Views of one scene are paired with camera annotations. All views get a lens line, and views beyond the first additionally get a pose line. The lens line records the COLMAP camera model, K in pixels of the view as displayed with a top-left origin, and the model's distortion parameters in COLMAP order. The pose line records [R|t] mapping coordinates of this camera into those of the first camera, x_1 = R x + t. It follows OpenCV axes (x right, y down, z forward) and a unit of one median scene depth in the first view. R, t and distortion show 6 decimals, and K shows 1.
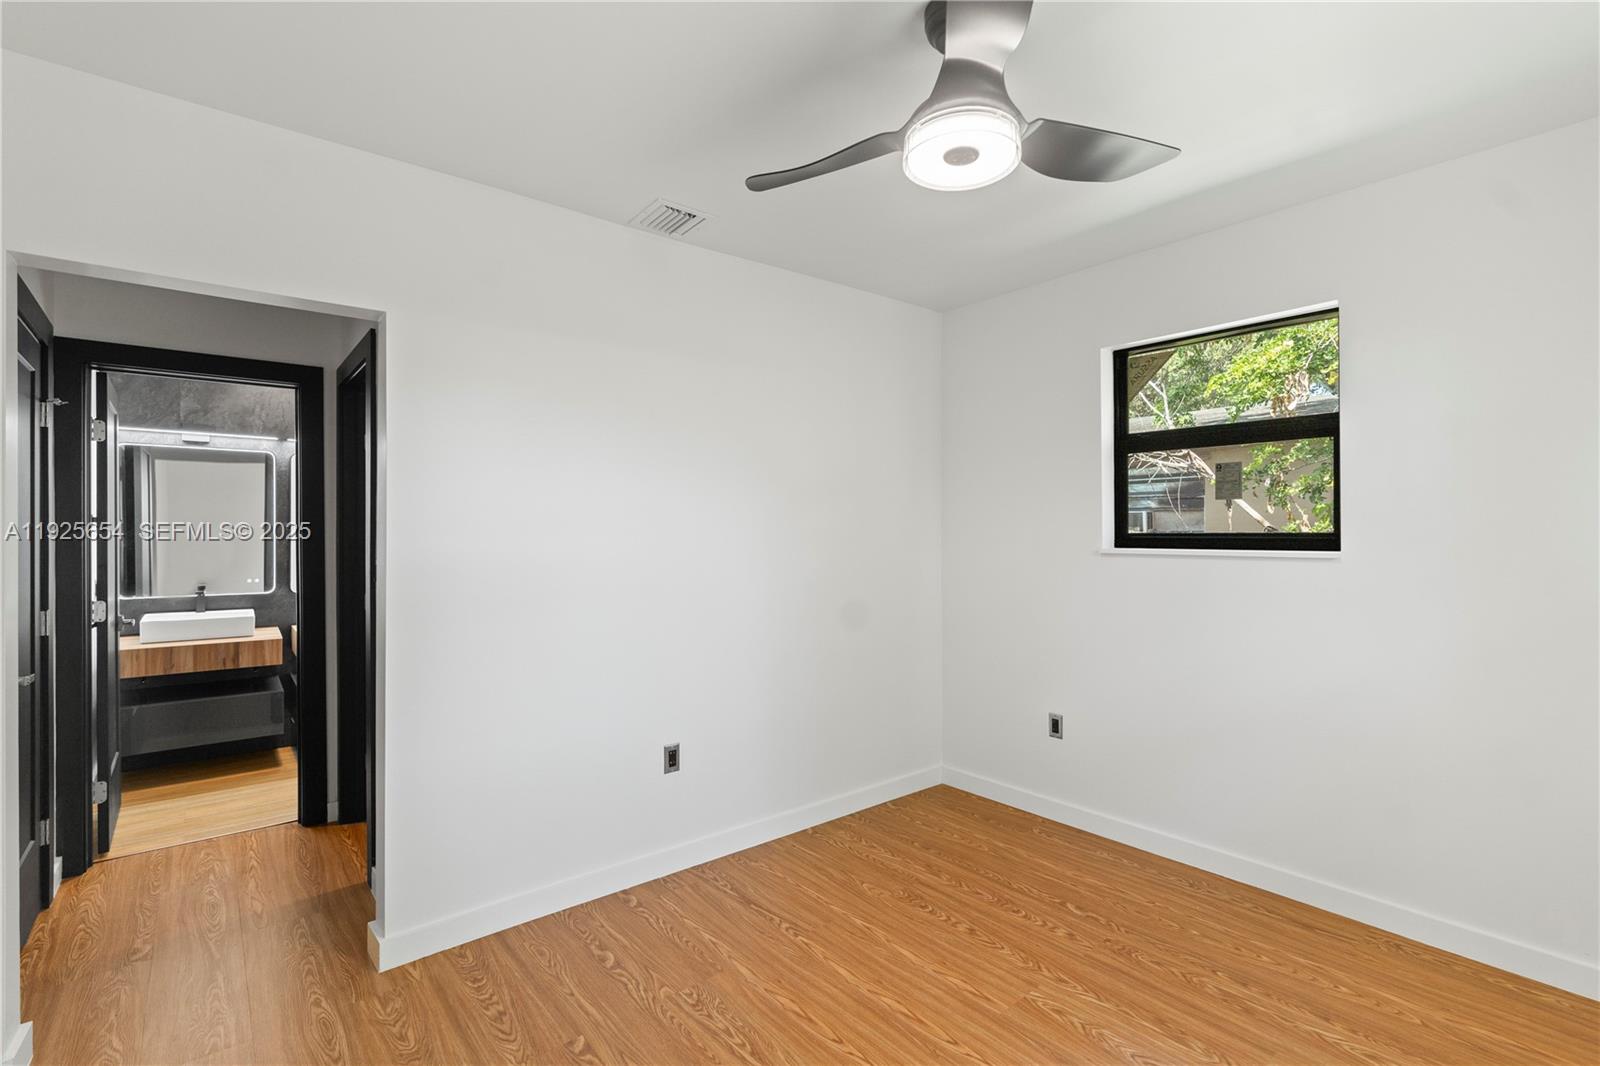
lens RADIAL K [[725.6, 0, 801.5], [0, 725.6, 526.0], [0, 0, 1]] dist [-0.004964, 0.001146]
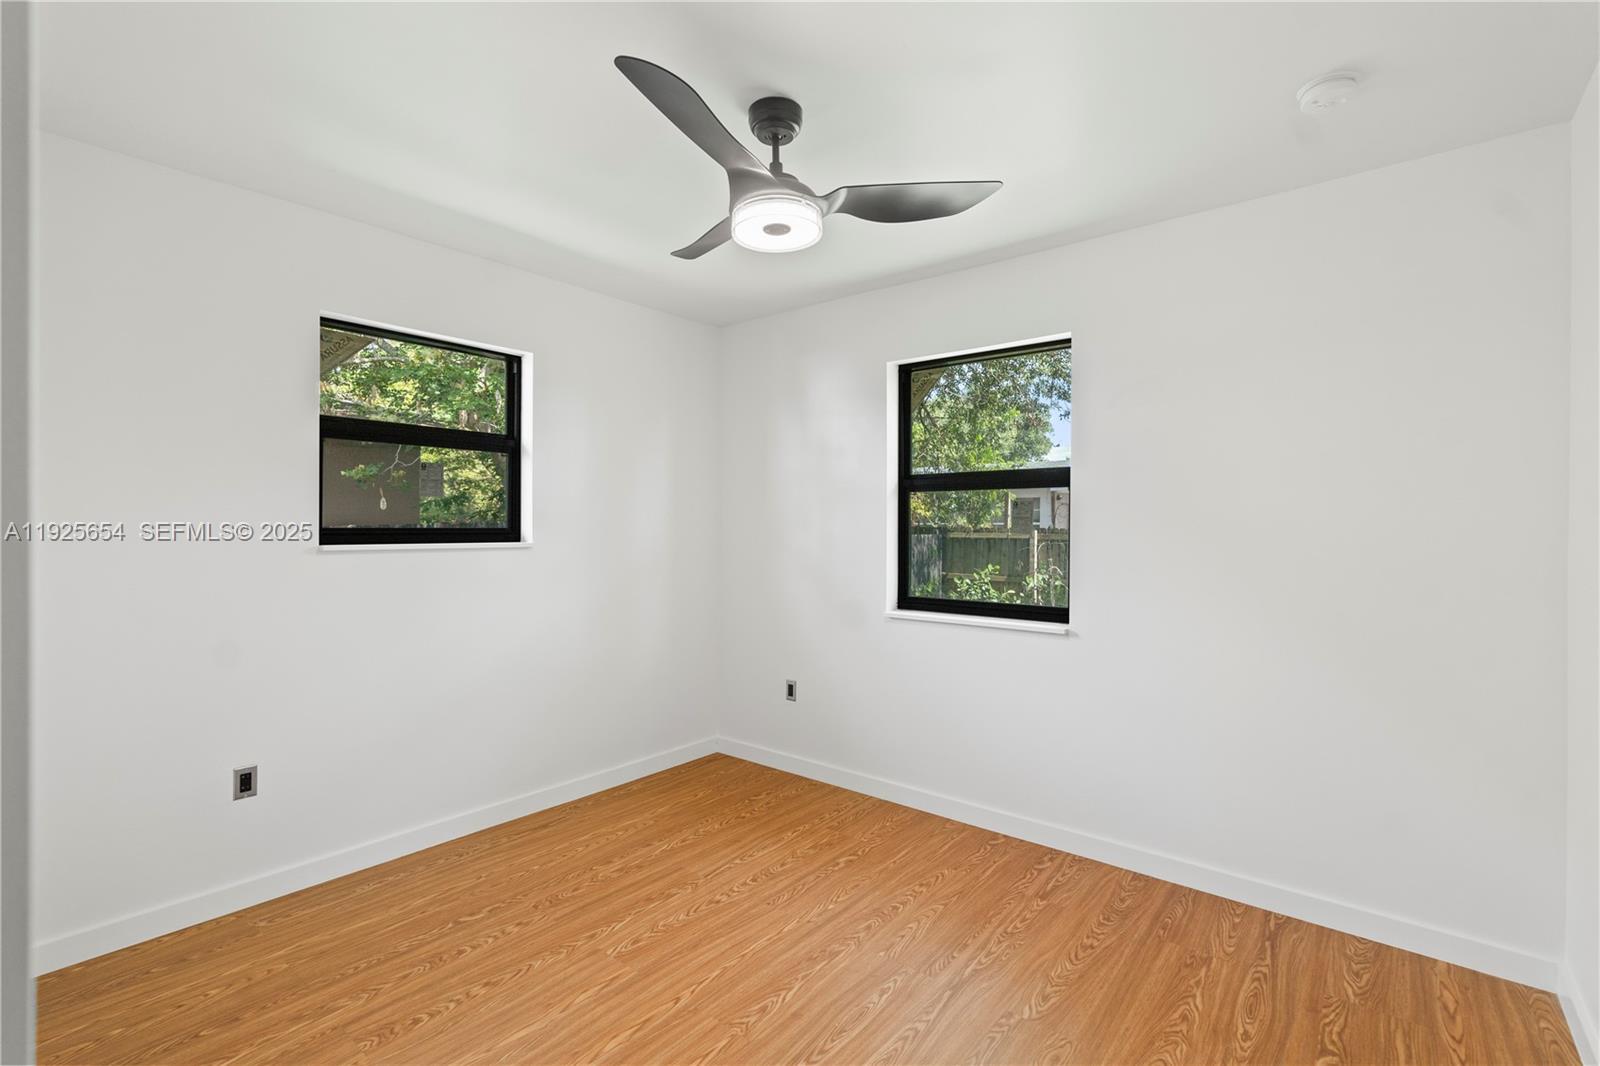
lens RADIAL K [[716.1, 0, 797.4], [0, 716.1, 552.0], [0, 0, 1]] dist [-0.002846, 0.000187]
pose [[-0.182472, -0.029900, 0.982756, -0.631280], [-0.012288, 0.999529, 0.028129, 0.009728], [-0.983134, -0.006943, -0.182754, 0.758161]]
